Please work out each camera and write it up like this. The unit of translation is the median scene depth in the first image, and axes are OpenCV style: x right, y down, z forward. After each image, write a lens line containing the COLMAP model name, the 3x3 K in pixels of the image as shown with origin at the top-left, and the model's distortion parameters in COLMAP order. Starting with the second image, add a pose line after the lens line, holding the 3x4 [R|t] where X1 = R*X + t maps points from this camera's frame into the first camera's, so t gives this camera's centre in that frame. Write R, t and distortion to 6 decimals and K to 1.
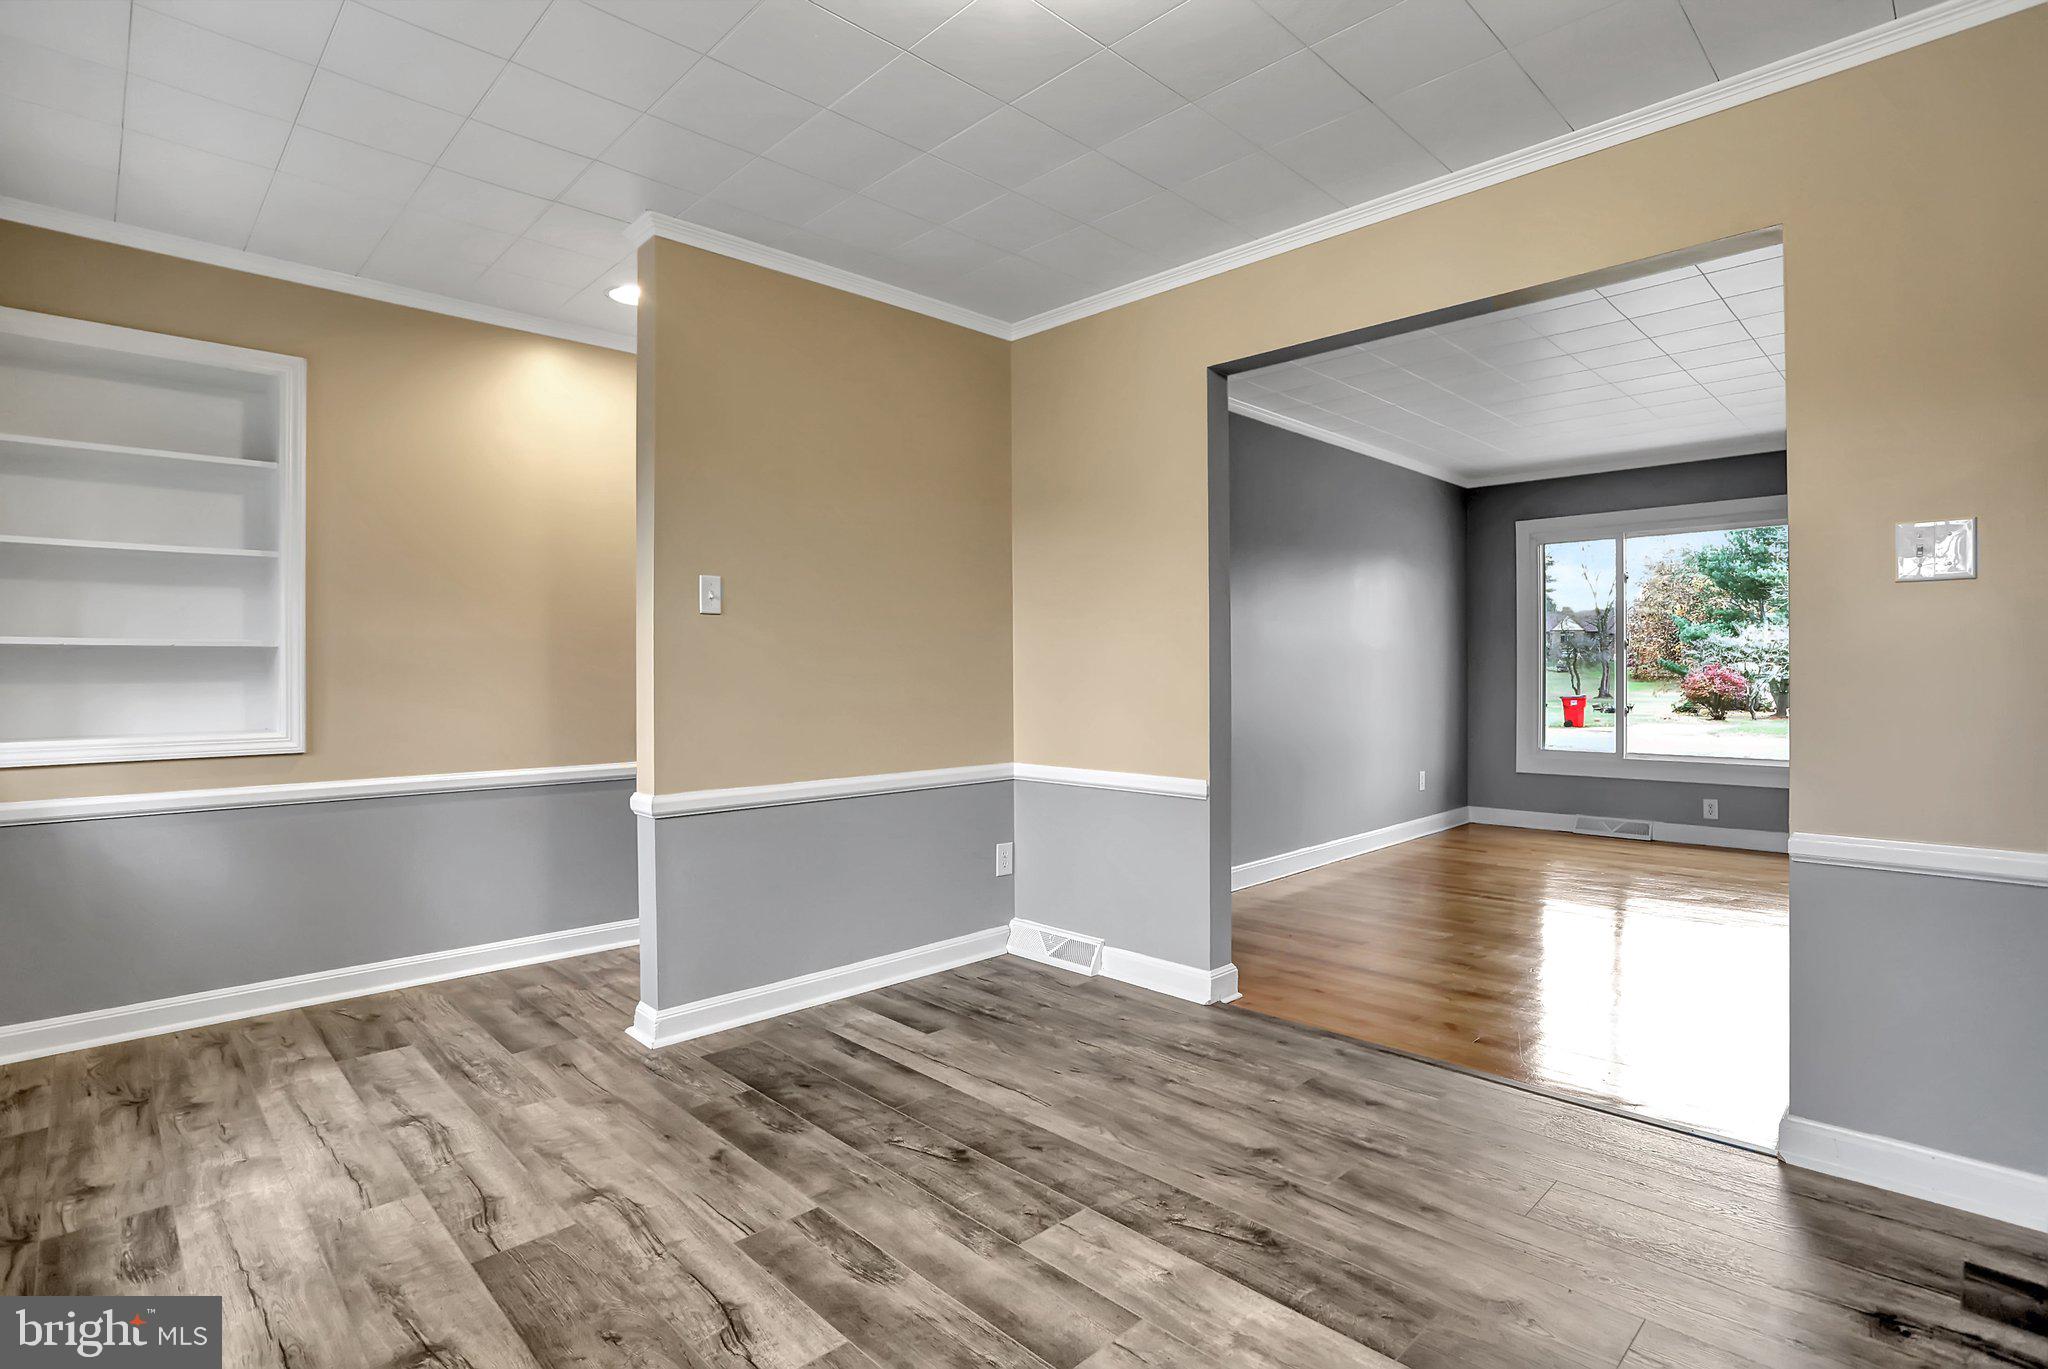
lens RADIAL K [[1009.1, 0, 1023.1], [0, 1009.1, 669.6], [0, 0, 1]] dist [-0.068868, 0.026458]
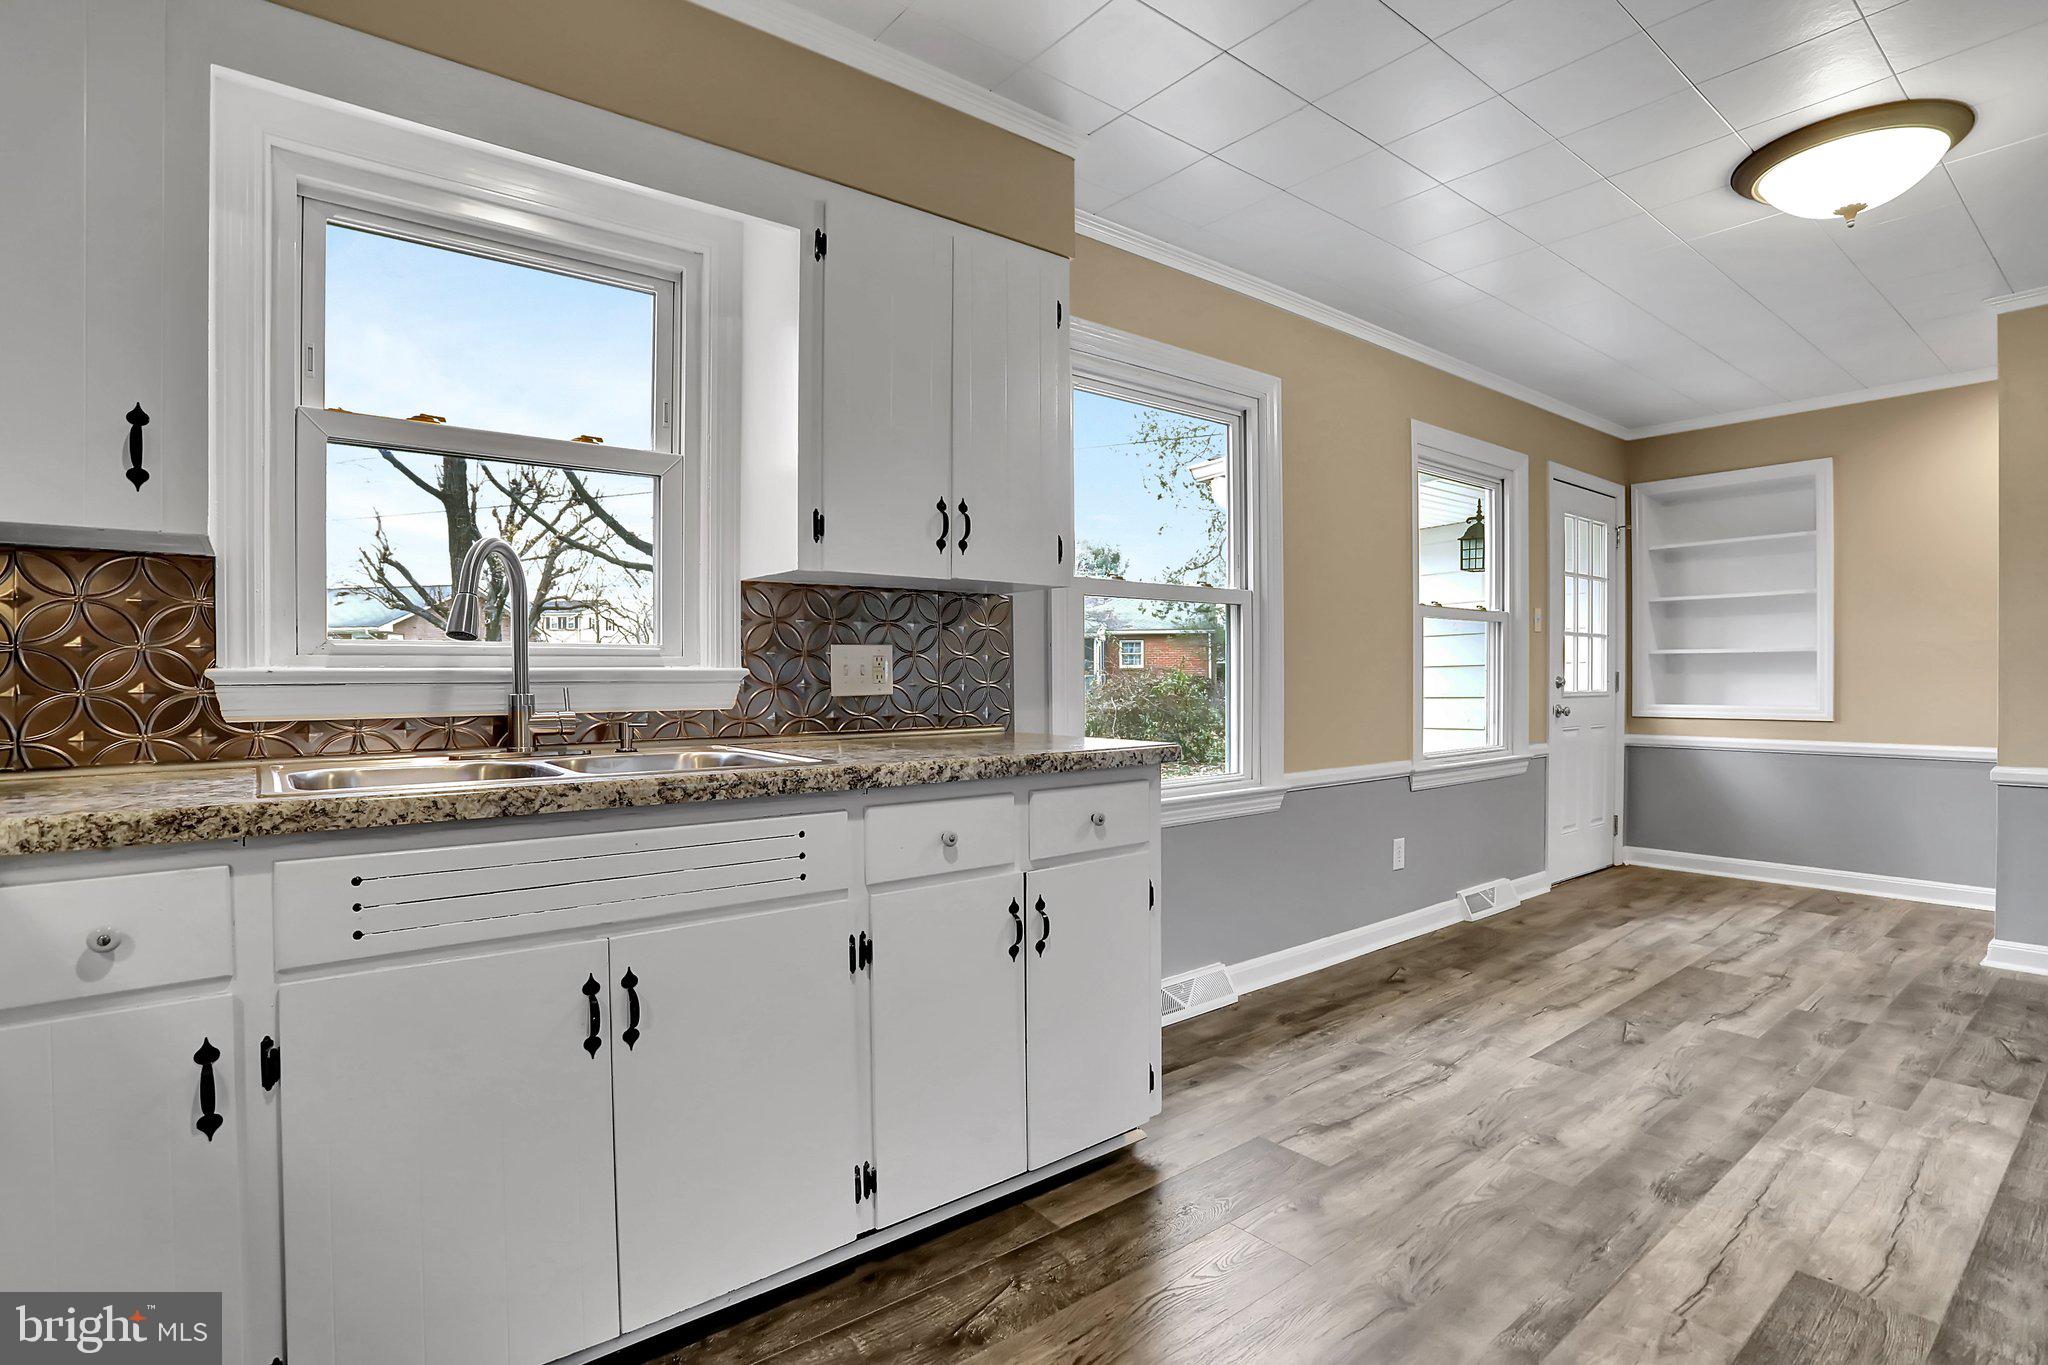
lens RADIAL K [[1009.1, 0, 1015.7], [0, 1009.1, 681.3], [0, 0, 1]] dist [-0.068868, 0.026458]
pose [[-0.102706, 0.013487, -0.994620, 0.986004], [0.006976, 0.999893, 0.012838, -0.005137], [0.994687, -0.005620, -0.102789, -0.100041]]
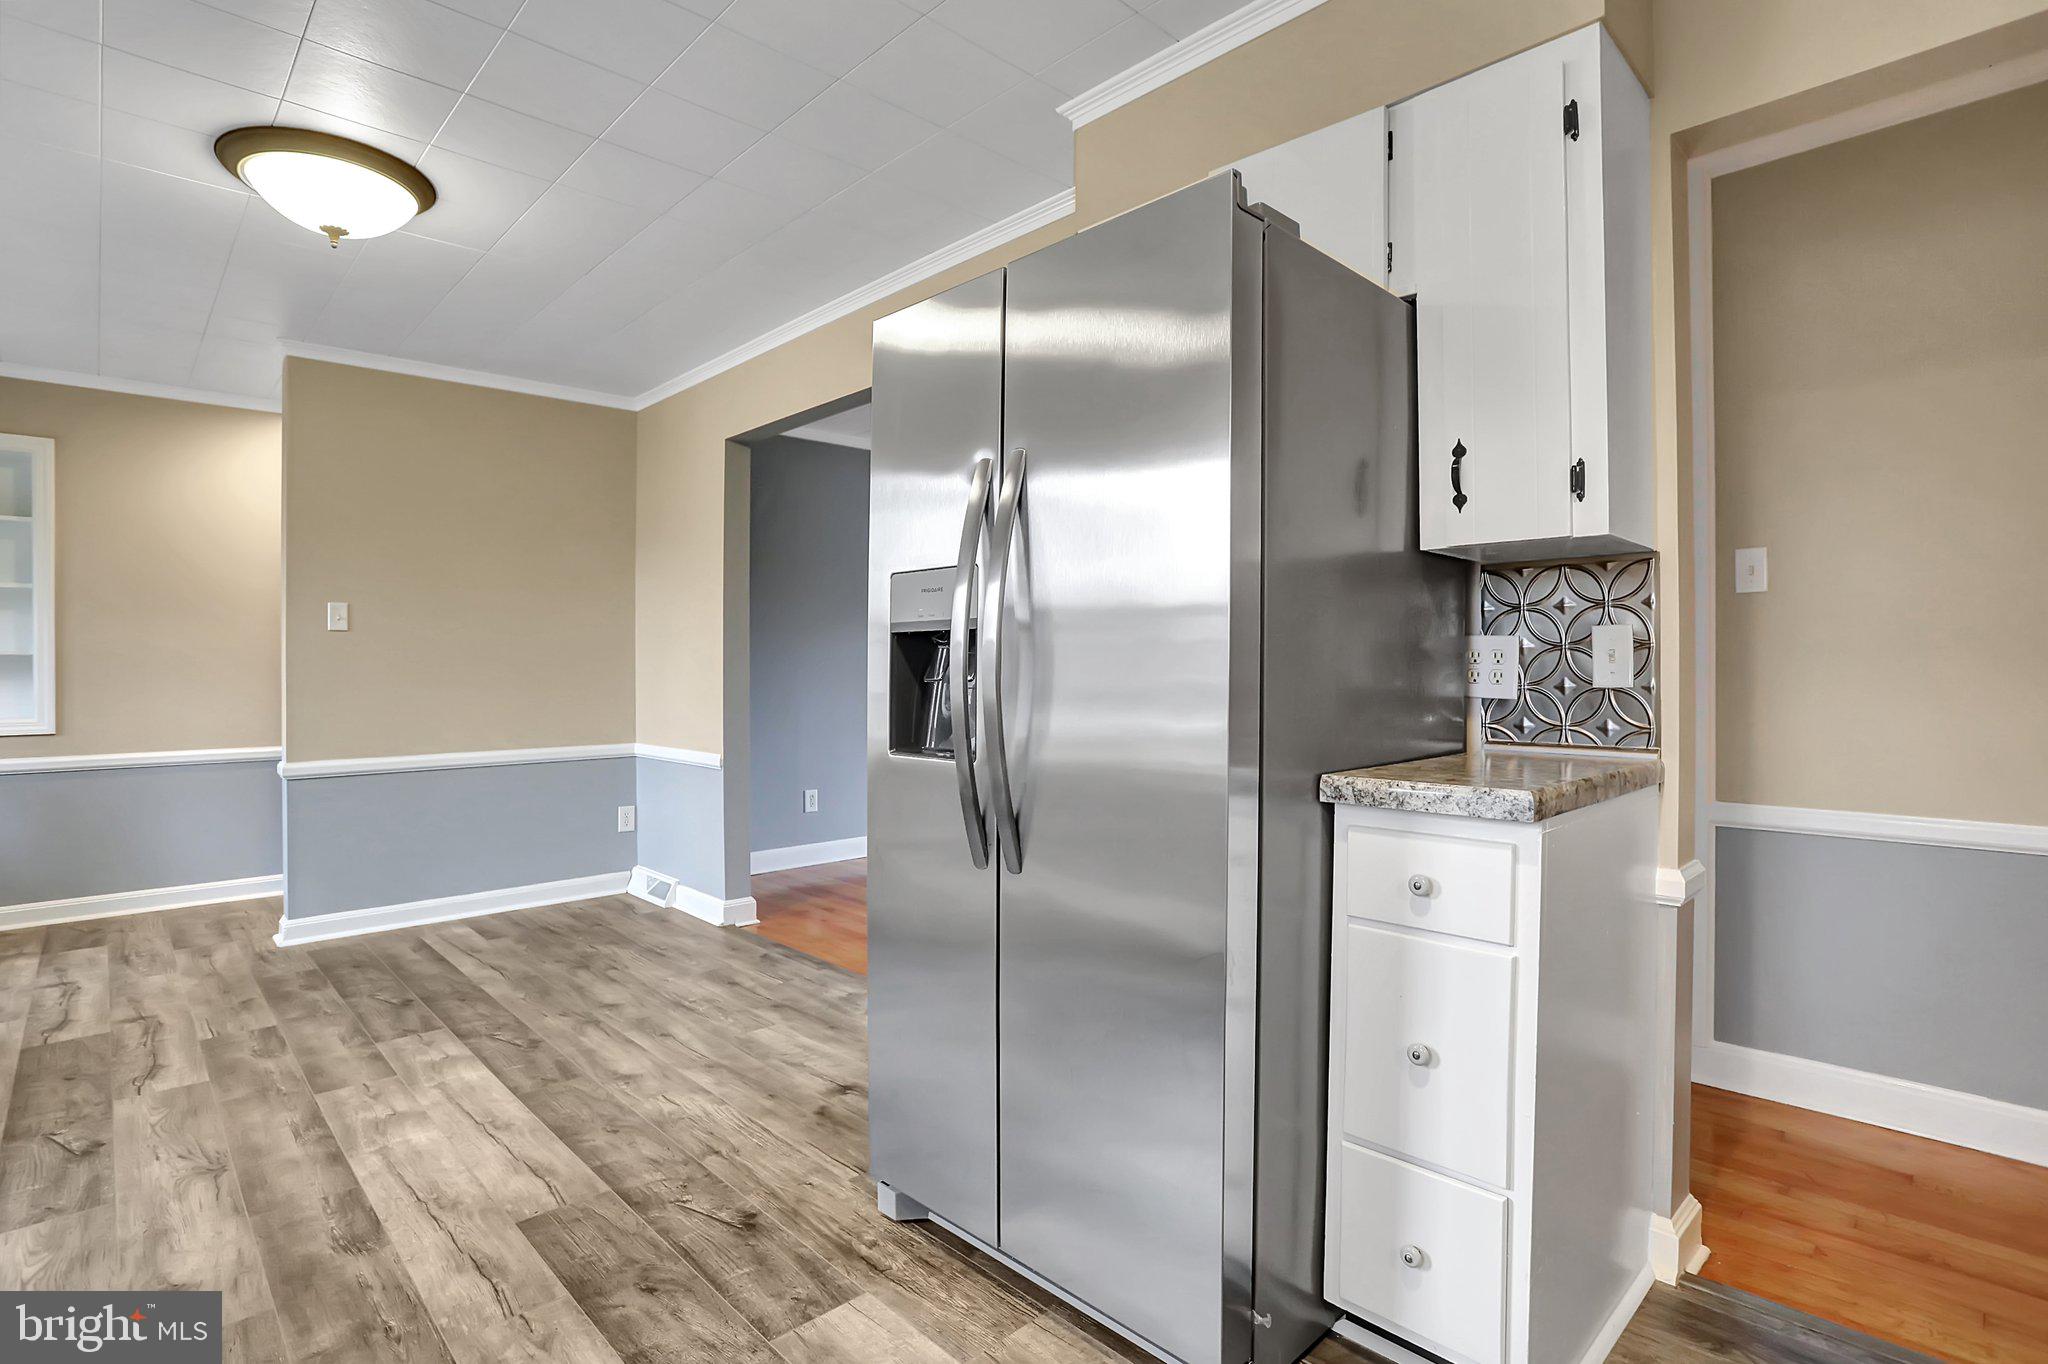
lens RADIAL K [[1009.1, 0, 1033.8], [0, 1009.1, 662.3], [0, 0, 1]] dist [-0.068868, 0.026458]
pose [[0.999956, -0.003289, -0.008770, 0.692417], [0.003252, 0.999986, -0.004136, -0.004183], [0.008784, 0.004107, 0.999953, -0.348840]]
